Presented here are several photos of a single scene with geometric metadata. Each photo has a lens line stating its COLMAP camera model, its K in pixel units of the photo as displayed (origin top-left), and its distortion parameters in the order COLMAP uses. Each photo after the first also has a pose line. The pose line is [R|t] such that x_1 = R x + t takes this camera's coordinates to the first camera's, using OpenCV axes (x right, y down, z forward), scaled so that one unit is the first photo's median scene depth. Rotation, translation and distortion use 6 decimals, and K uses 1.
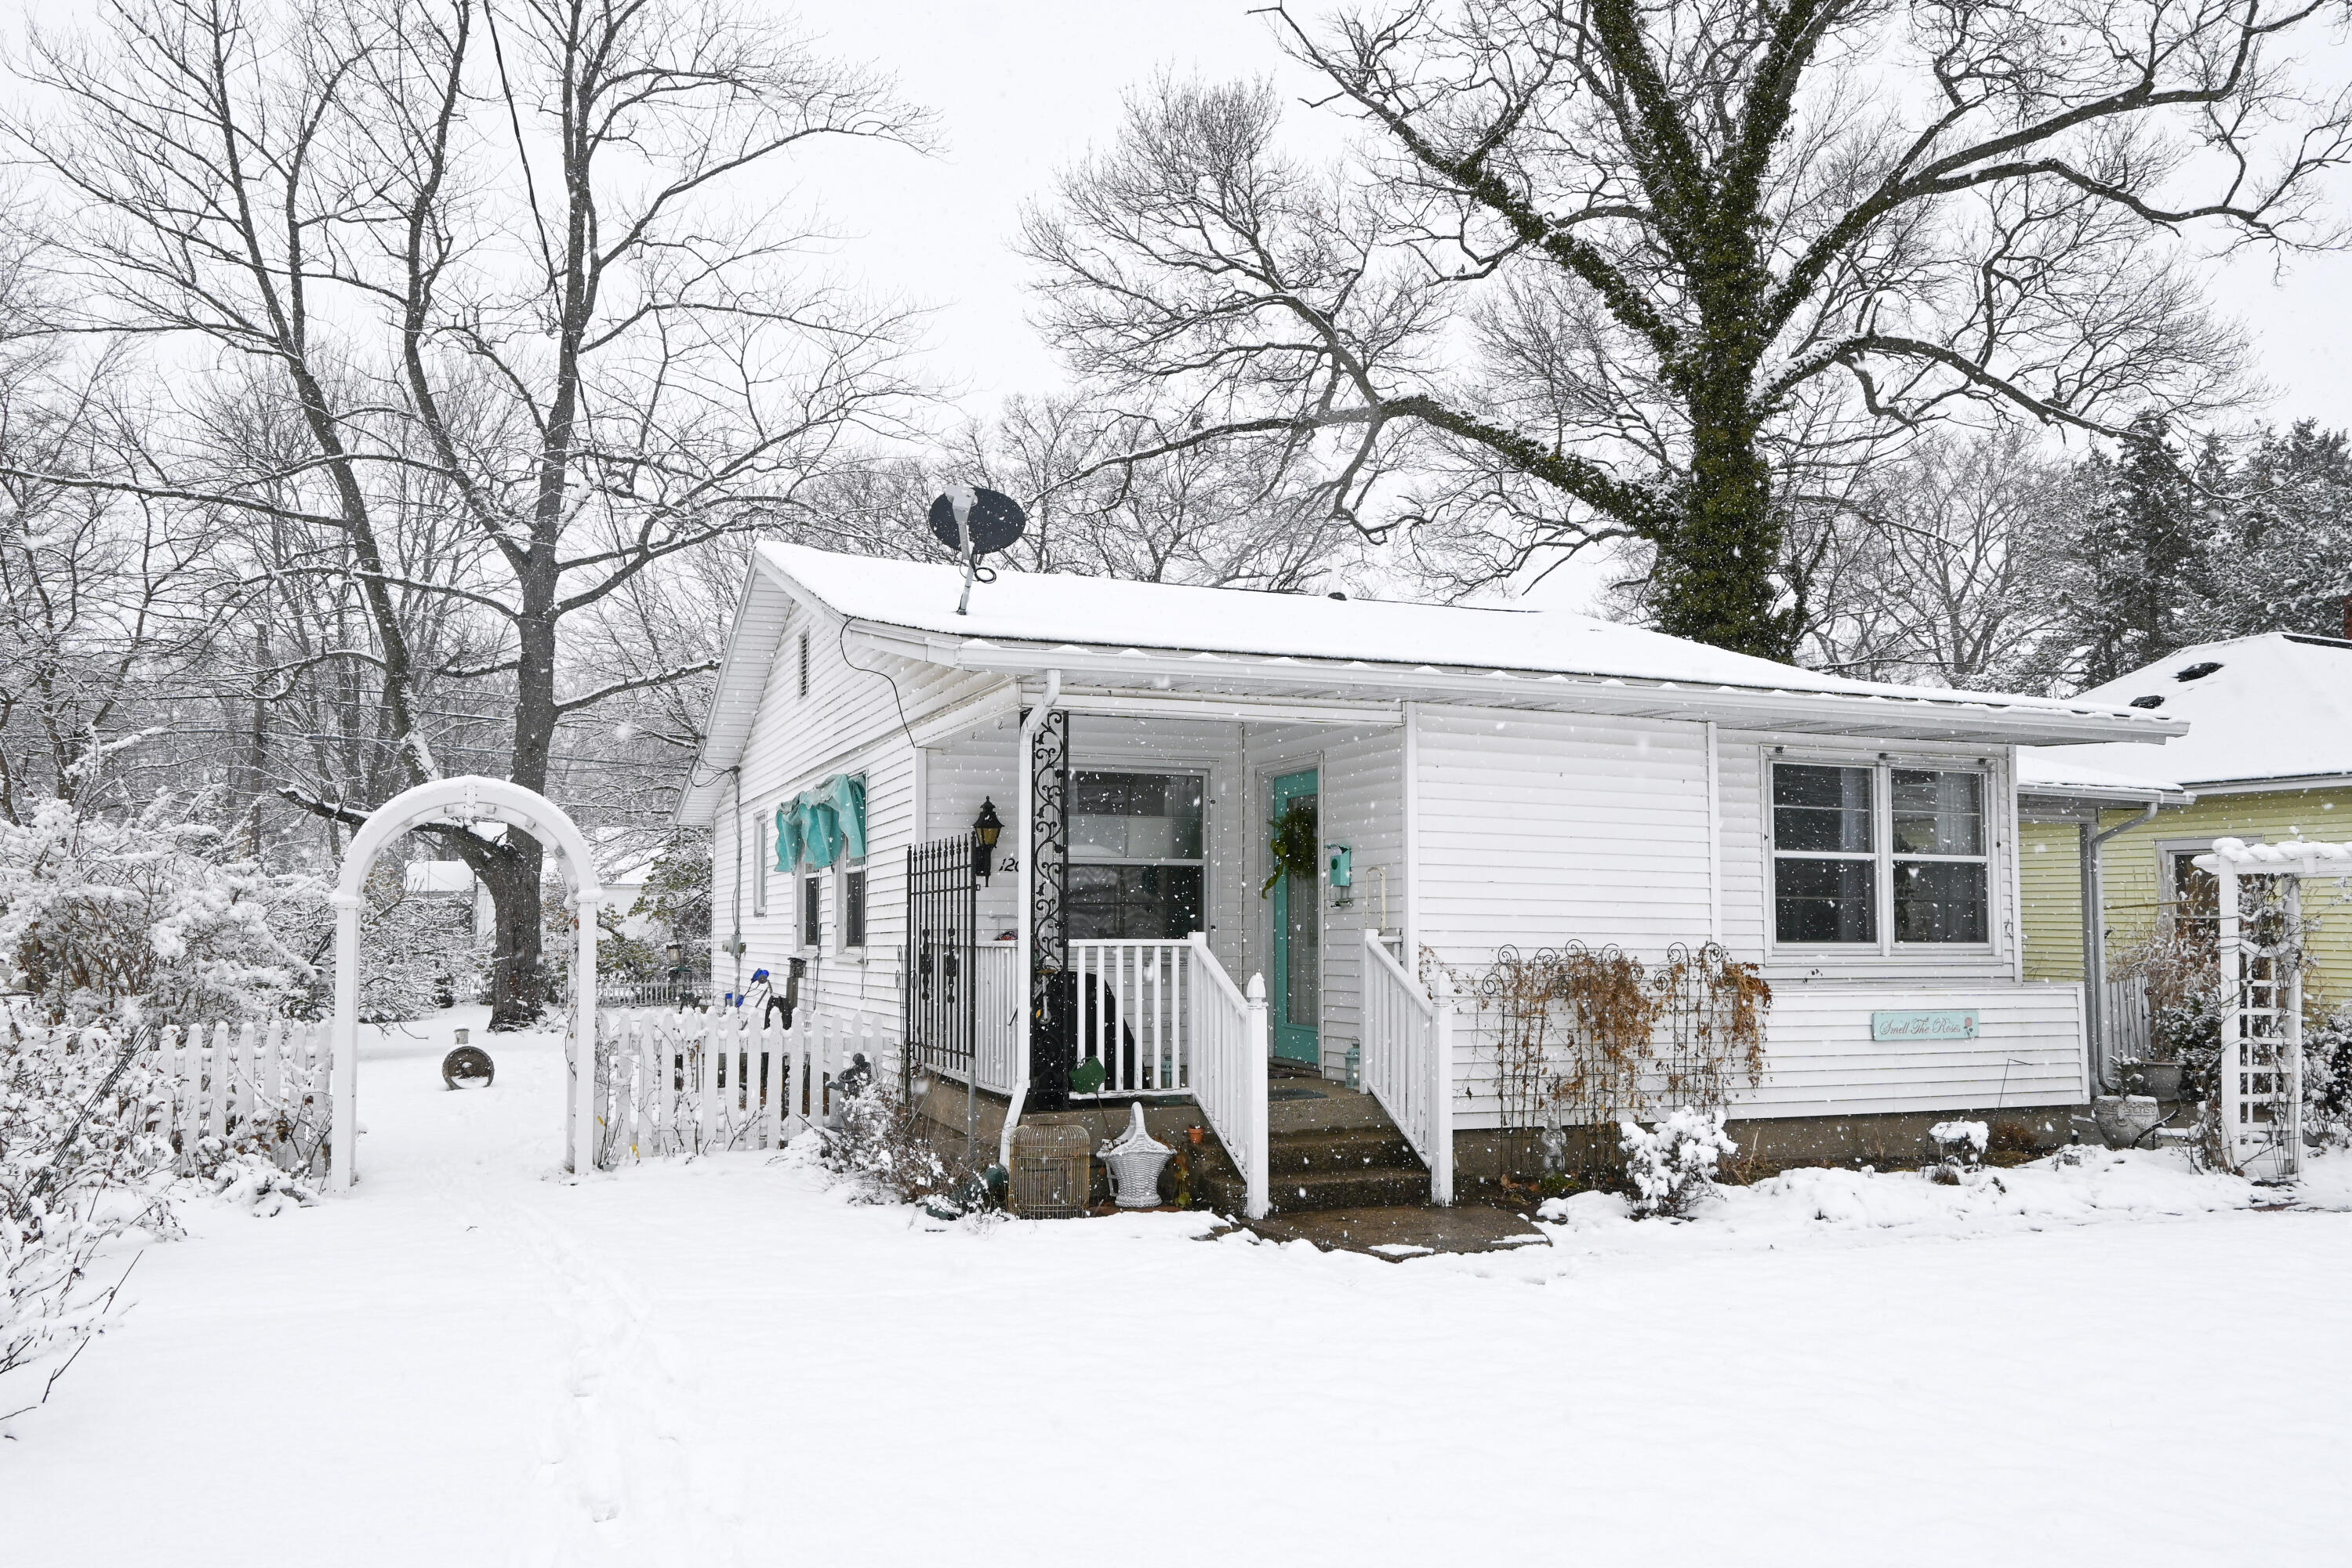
lens RADIAL K [[1615.9, 0, 1175.9], [0, 1615.9, 853.3], [0, 0, 1]] dist [-0.008877, 0.005492]
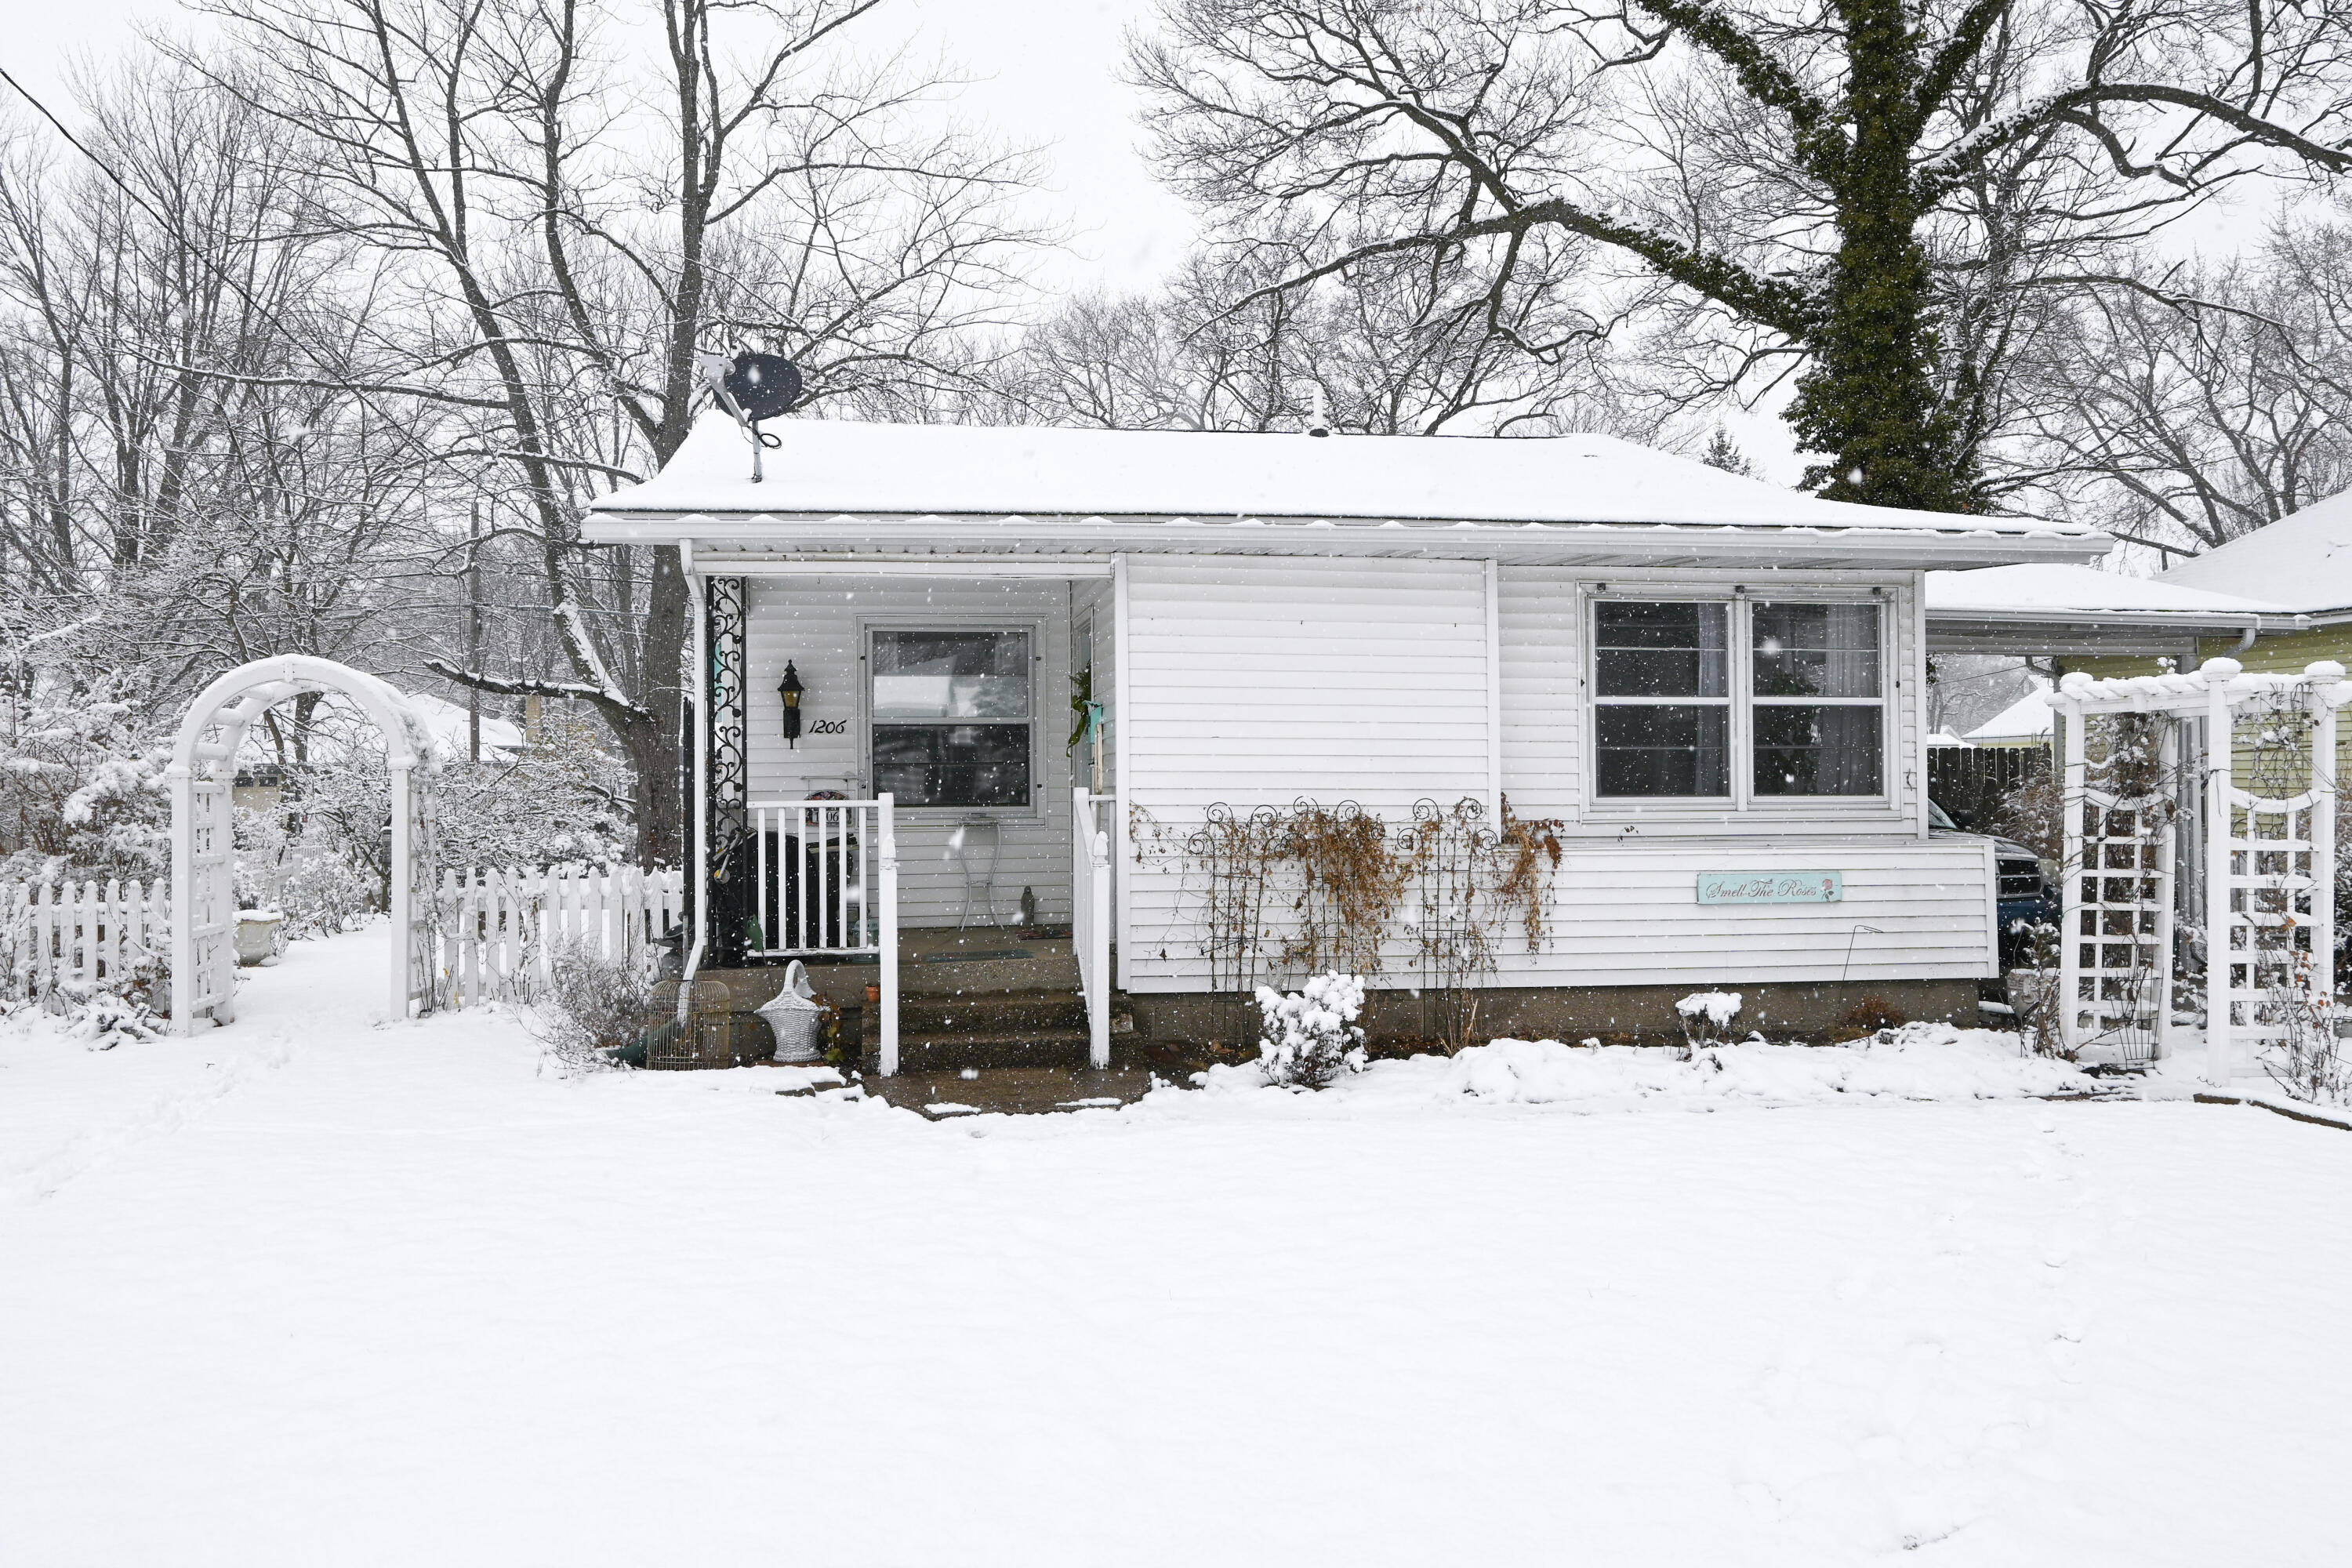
lens RADIAL K [[1688.5, 0, 1176.0], [0, 1688.5, 784.0], [0, 0, 1]] dist [-0.004713, 0.001354]
pose [[0.977873, -0.009349, -0.208992, 0.334445], [0.019362, 0.998758, 0.045915, -0.001012], [0.208304, -0.048945, 0.976839, 0.010406]]
